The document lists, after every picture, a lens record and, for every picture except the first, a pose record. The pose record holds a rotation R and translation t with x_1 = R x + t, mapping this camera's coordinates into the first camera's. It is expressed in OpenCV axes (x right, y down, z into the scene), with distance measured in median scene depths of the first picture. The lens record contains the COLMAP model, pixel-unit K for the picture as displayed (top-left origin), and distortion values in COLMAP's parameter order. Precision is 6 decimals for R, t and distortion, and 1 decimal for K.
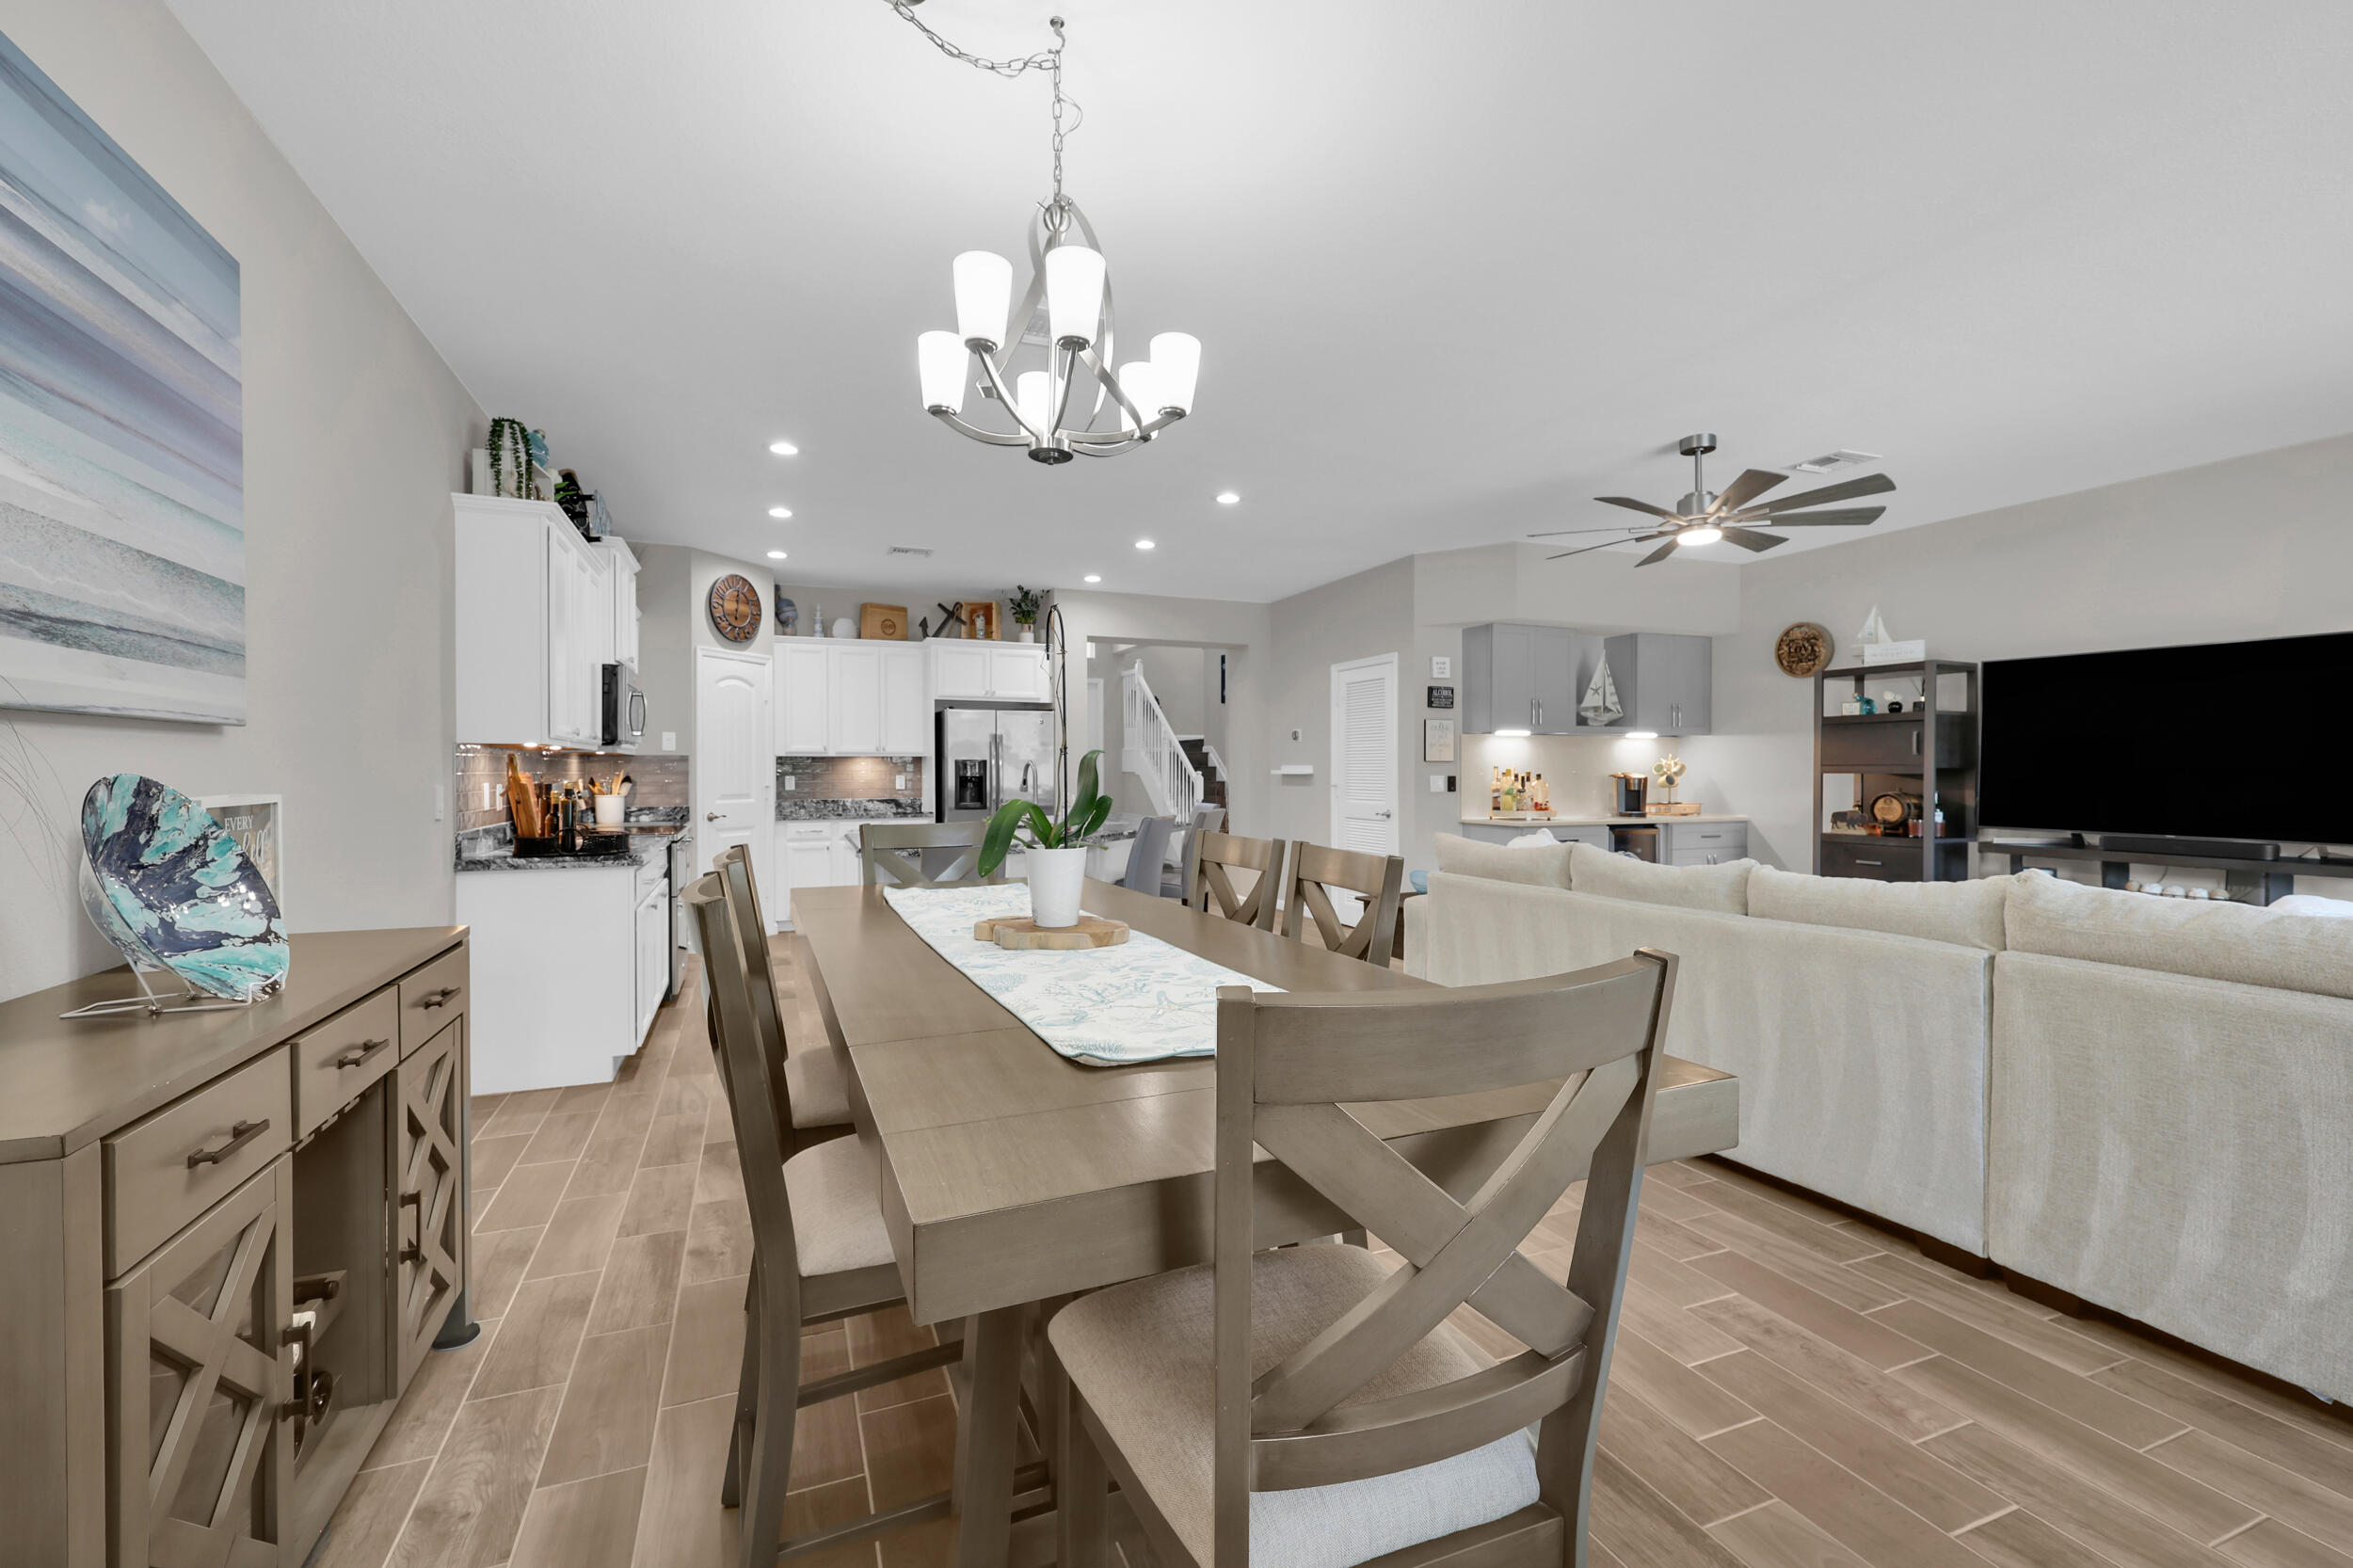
lens RADIAL K [[970.7, 0, 1132.1], [0, 970.7, 776.3], [0, 0, 1]] dist [0.006646, 0.000173]
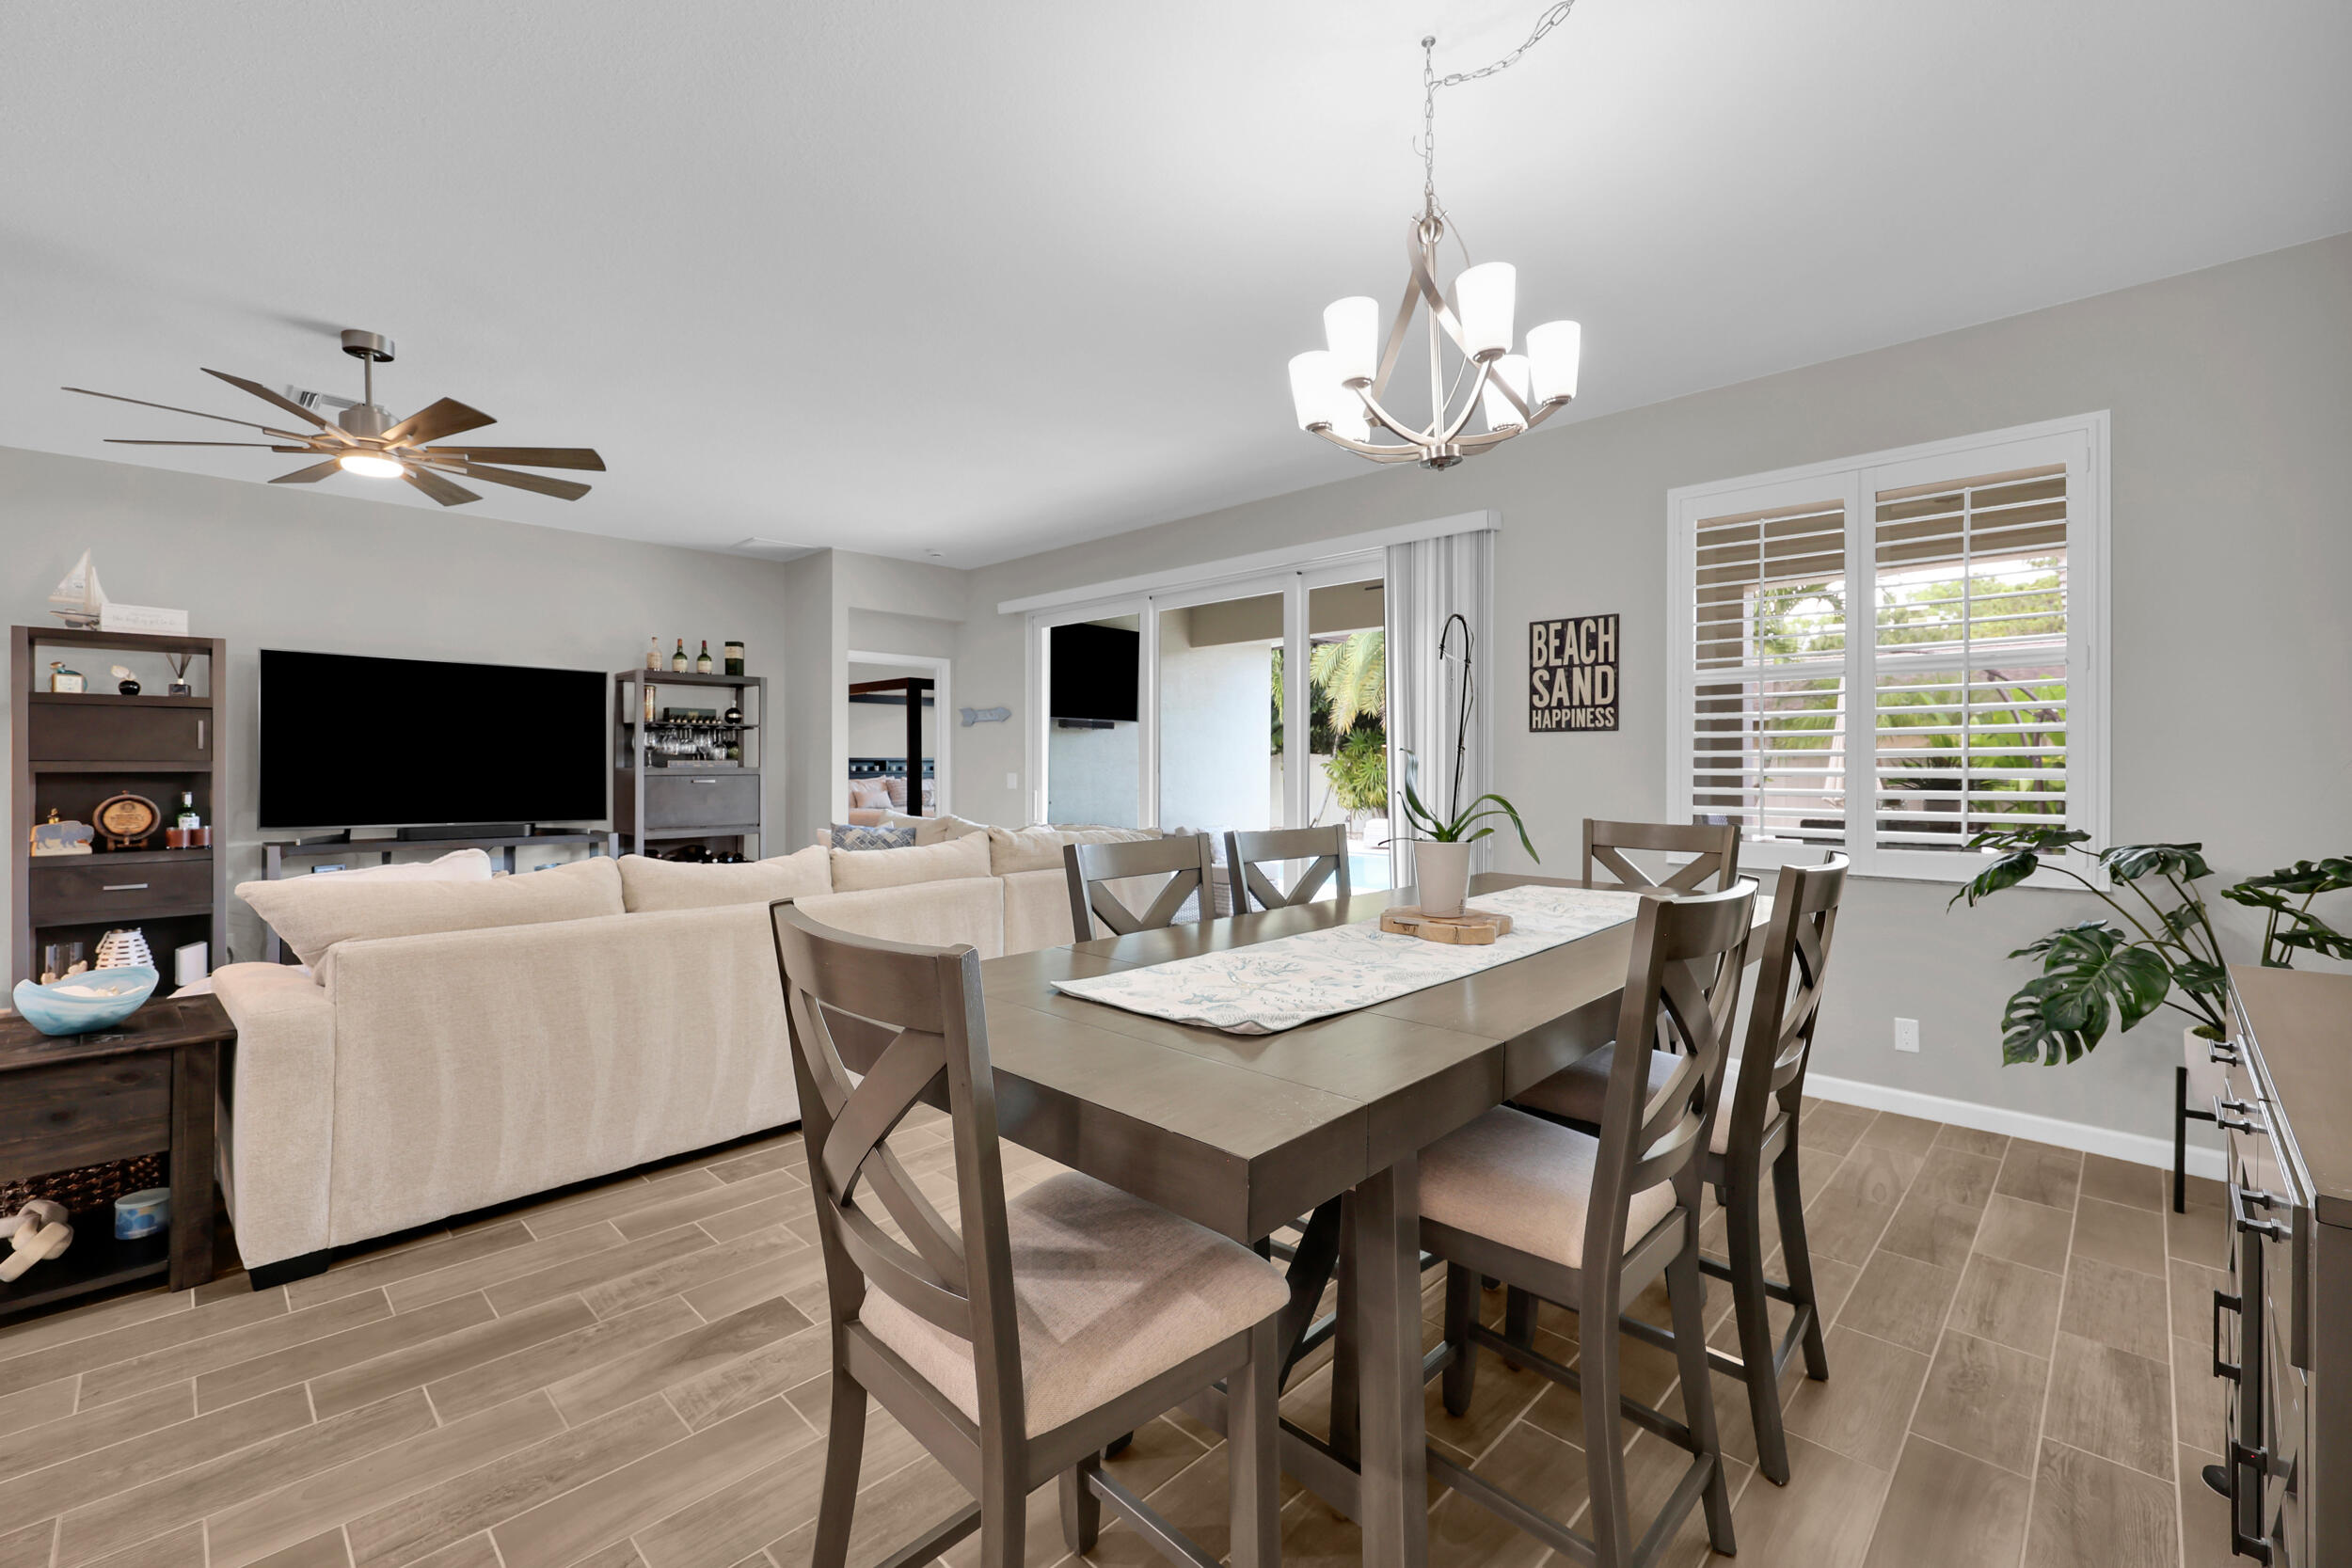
lens RADIAL K [[1020.0, 0, 1174.8], [0, 1020.0, 773.6], [0, 0, 1]] dist [0.004486, 0.000448]
pose [[-0.392841, -0.005789, 0.919588, -0.277193], [0.004527, 0.999956, 0.008229, -0.003701], [-0.919595, 0.007396, -0.392797, 0.482158]]
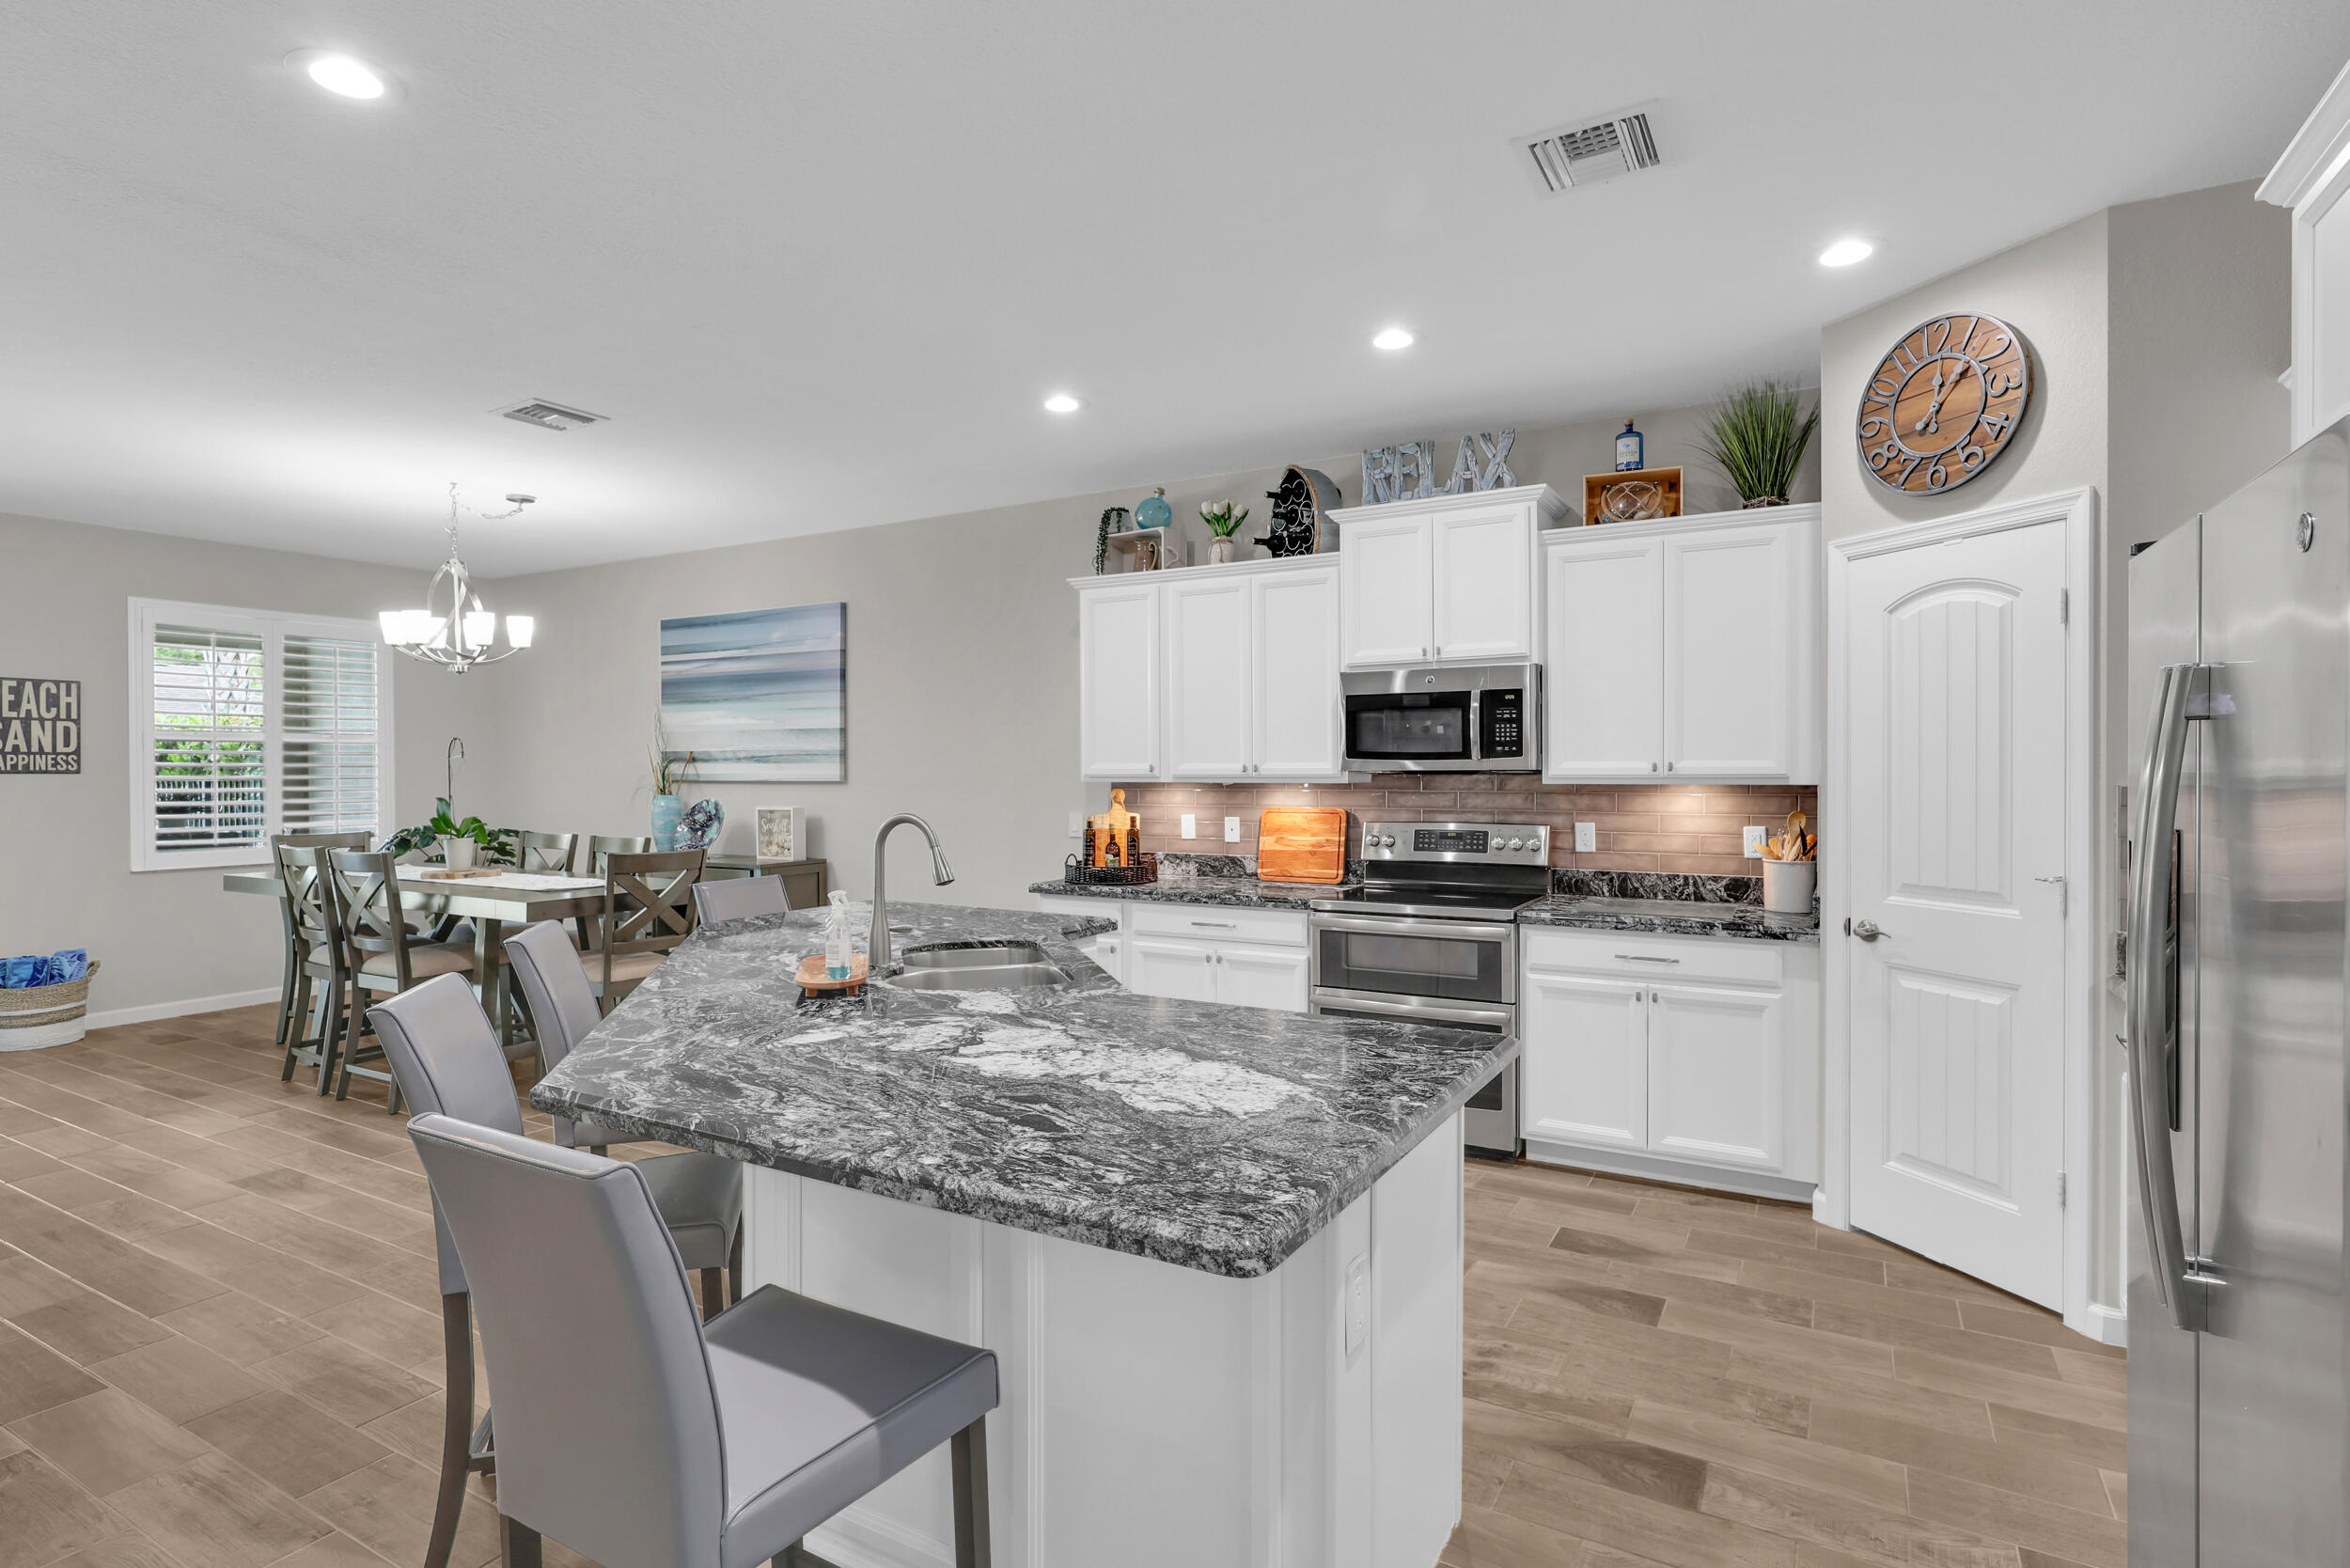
lens RADIAL K [[1159.9, 0, 1109.9], [0, 1159.9, 785.9], [0, 0, 1]] dist [0.026290, 0.000301]
pose [[-0.811767, 0.010624, -0.583885, 0.082236], [-0.000808, 0.999813, 0.019316, -0.032938], [0.583981, 0.016152, -0.811606, 1.203777]]
